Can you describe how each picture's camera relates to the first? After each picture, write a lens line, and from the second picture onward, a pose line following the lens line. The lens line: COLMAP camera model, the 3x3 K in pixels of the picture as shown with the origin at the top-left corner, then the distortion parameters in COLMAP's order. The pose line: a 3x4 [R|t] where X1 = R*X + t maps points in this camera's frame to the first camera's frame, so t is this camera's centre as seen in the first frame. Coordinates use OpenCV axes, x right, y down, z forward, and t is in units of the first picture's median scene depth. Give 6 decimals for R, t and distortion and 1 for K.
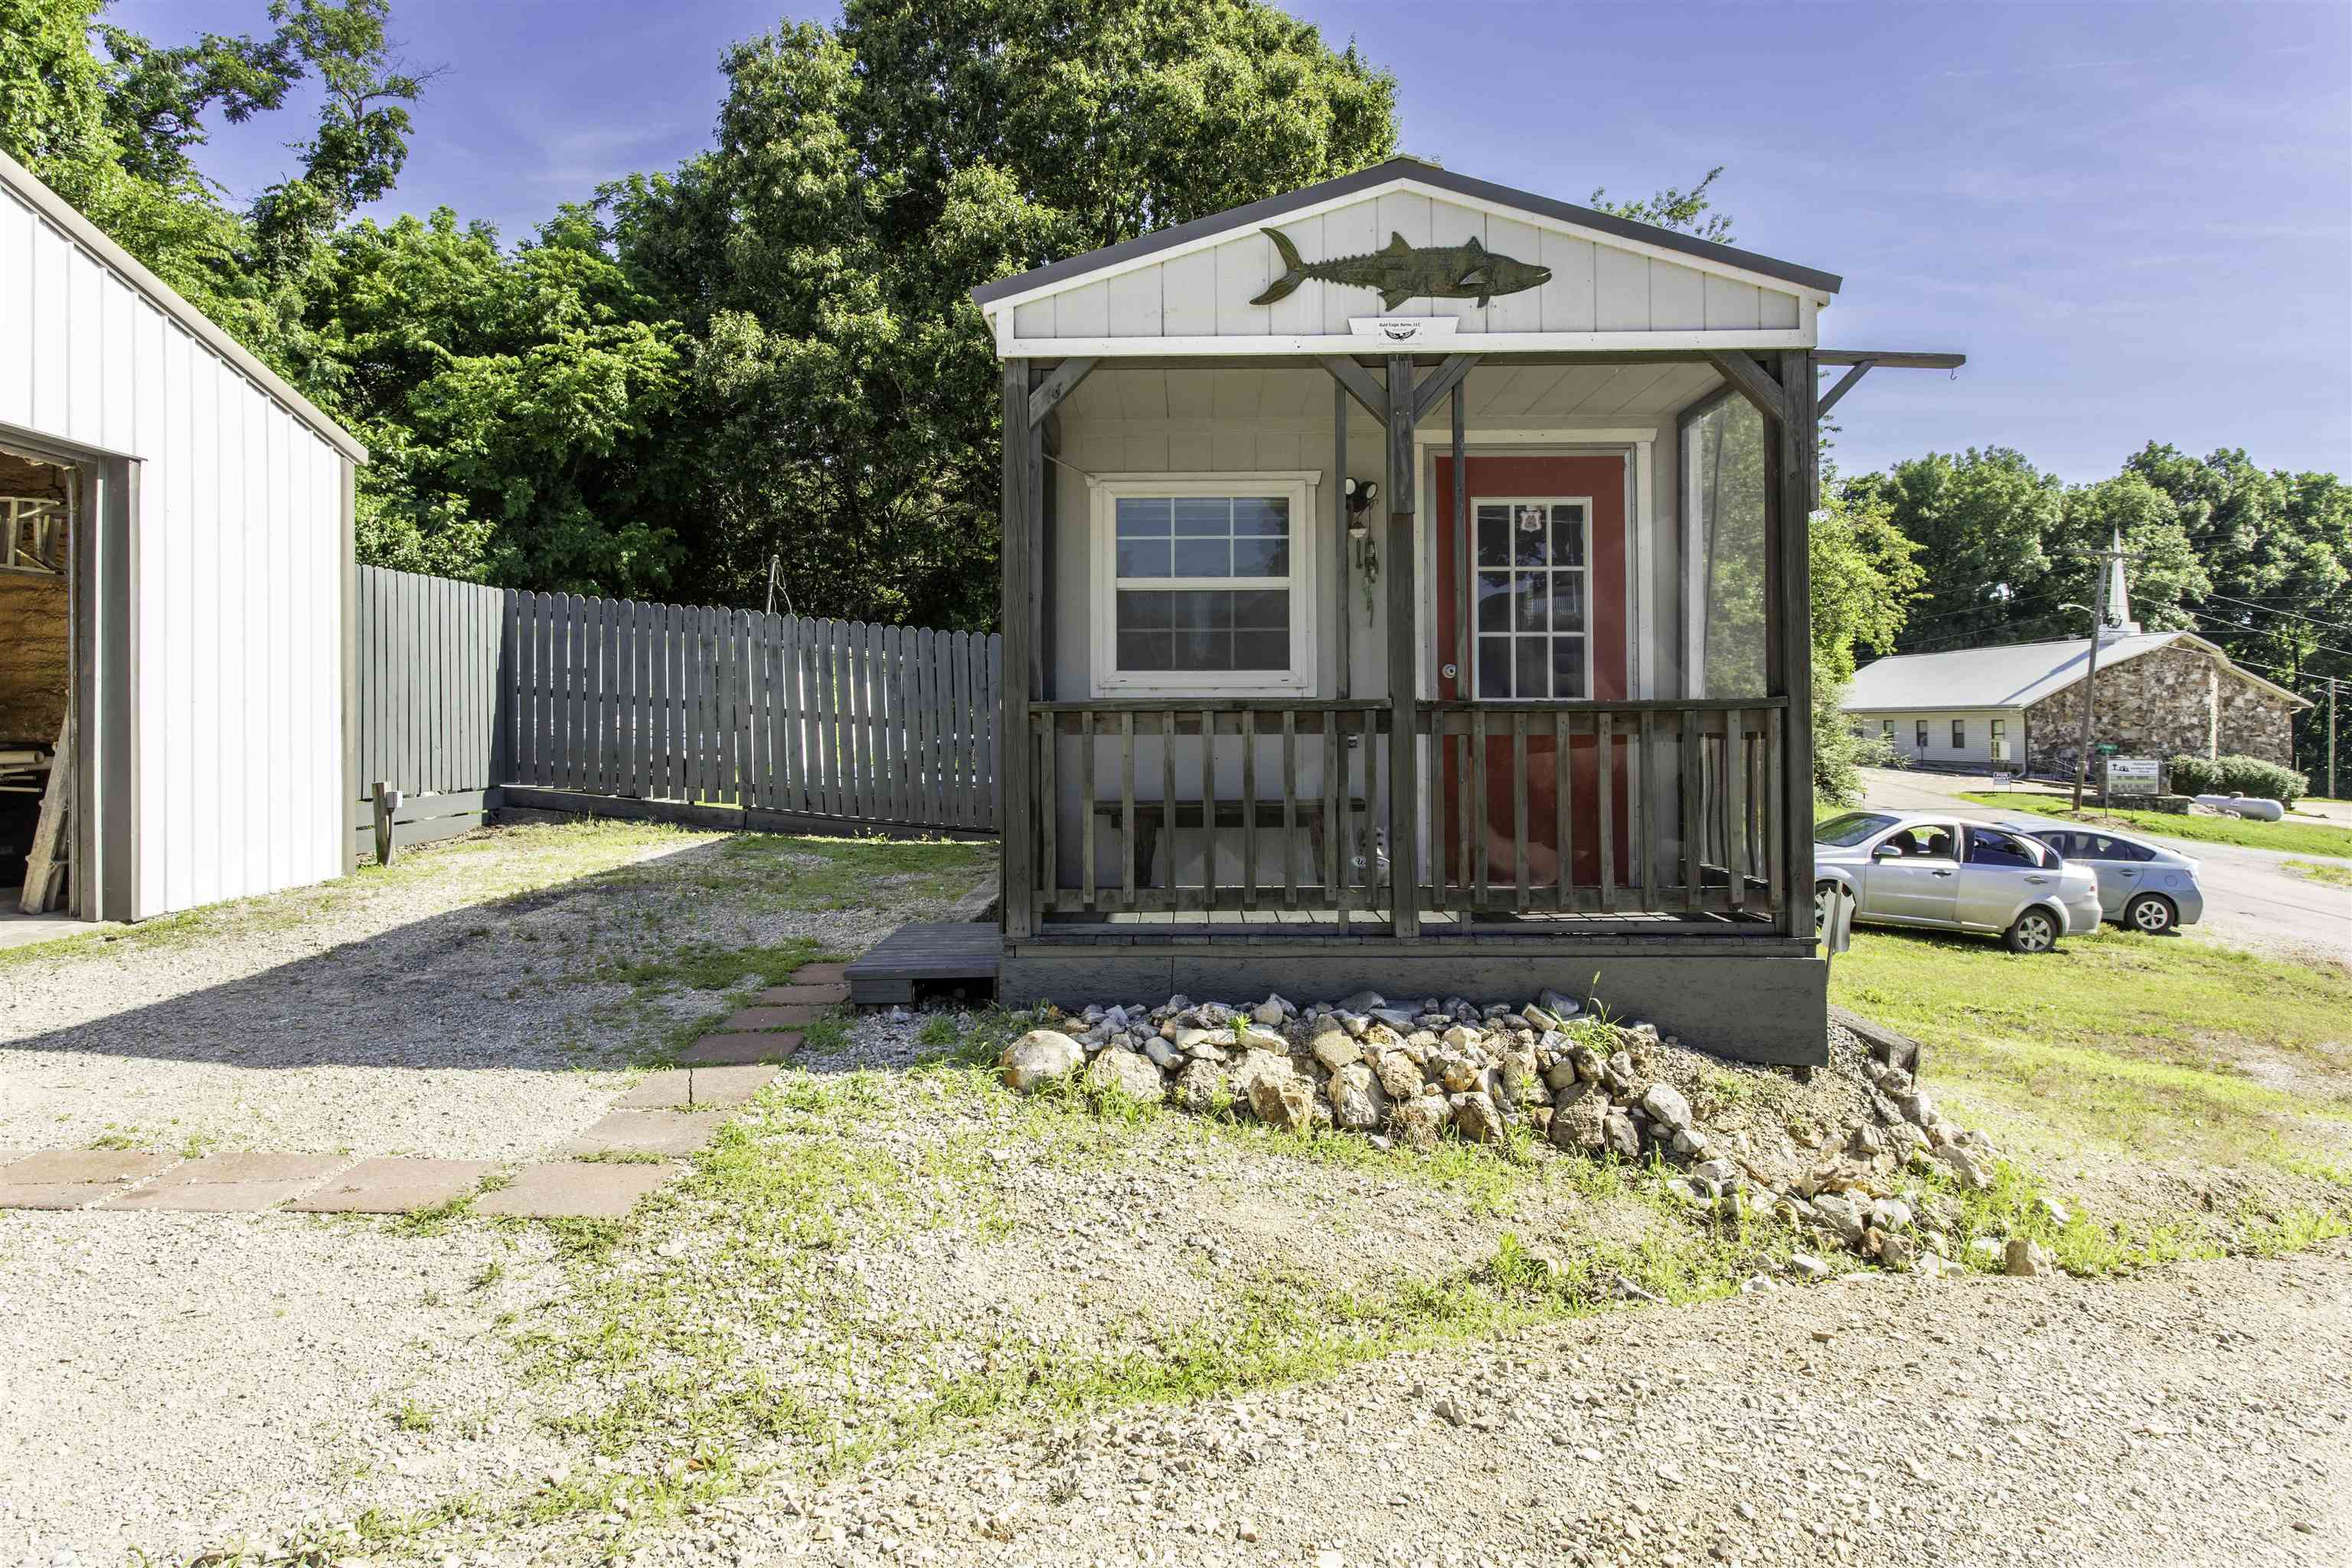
lens RADIAL K [[1428.0, 0, 1174.3], [0, 1428.0, 726.5], [0, 0, 1]] dist [-0.002612, -0.000529]
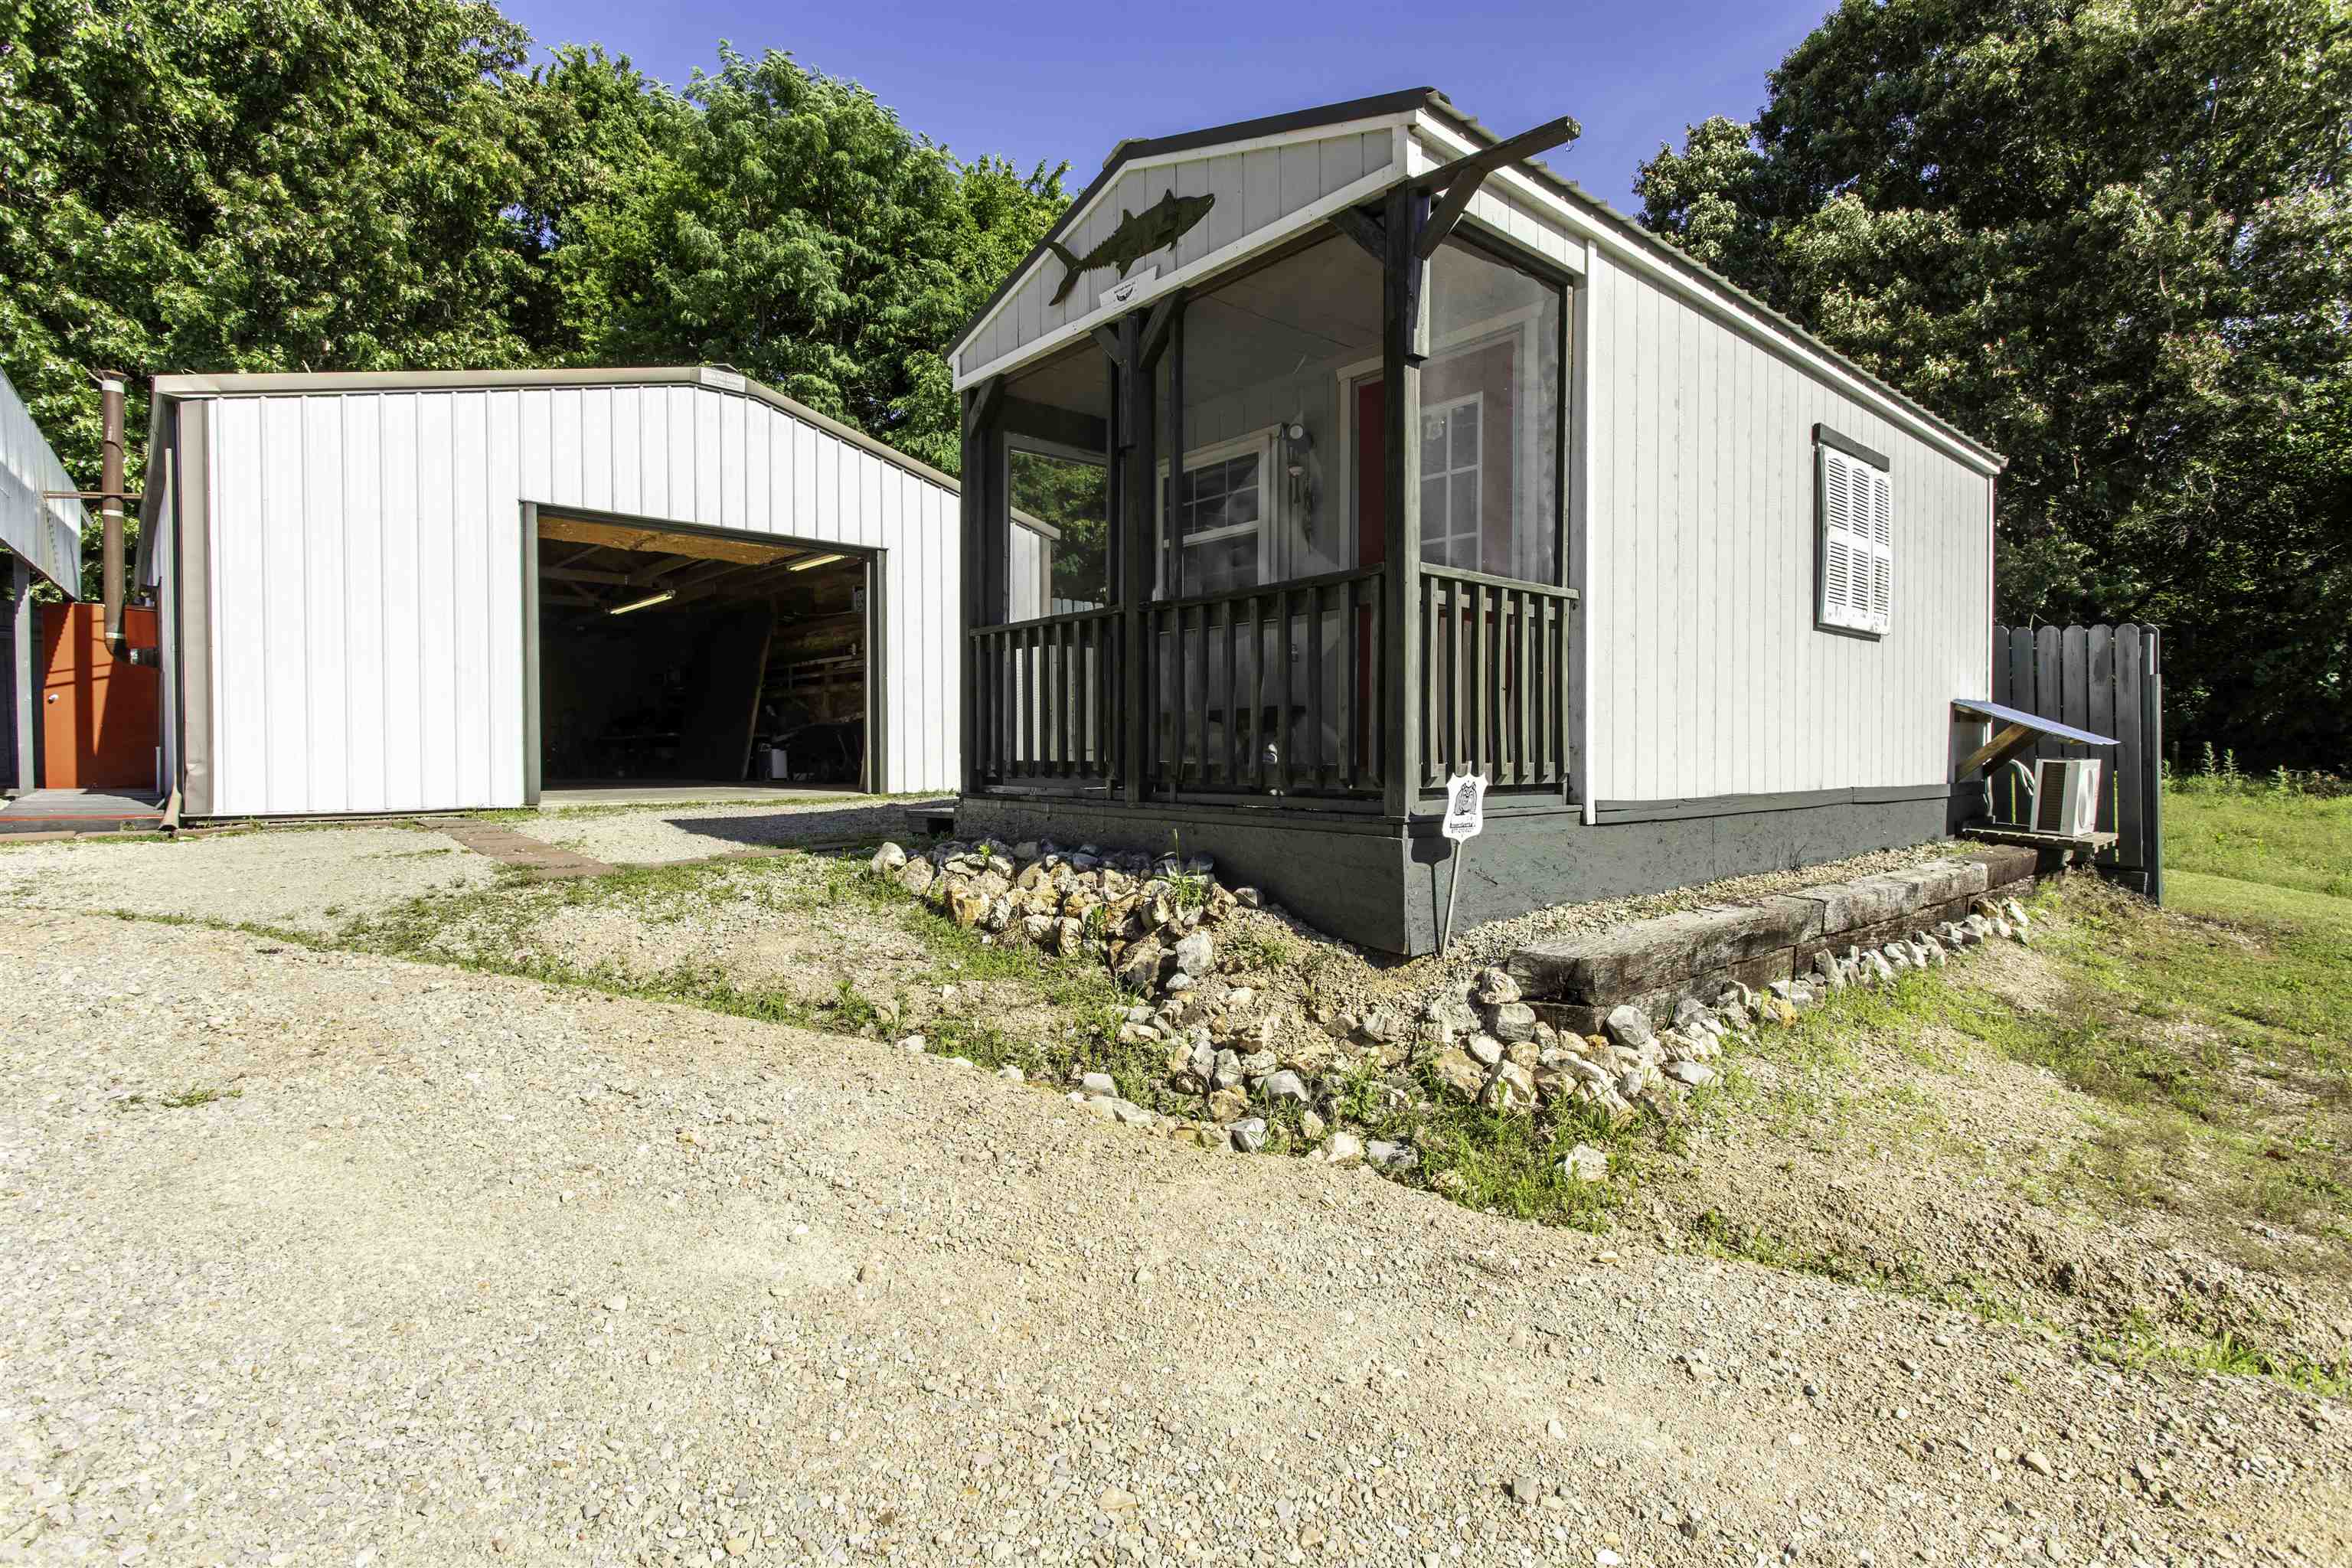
lens RADIAL K [[1130.0, 0, 1176.0], [0, 1130.0, 784.0], [0, 0, 1]] dist [-0.000191, -0.000014]
pose [[0.672648, 0.027311, -0.739458, 0.893978], [-0.006837, 0.999505, 0.030696, 0.103932], [0.739931, -0.015592, 0.672502, 0.389429]]
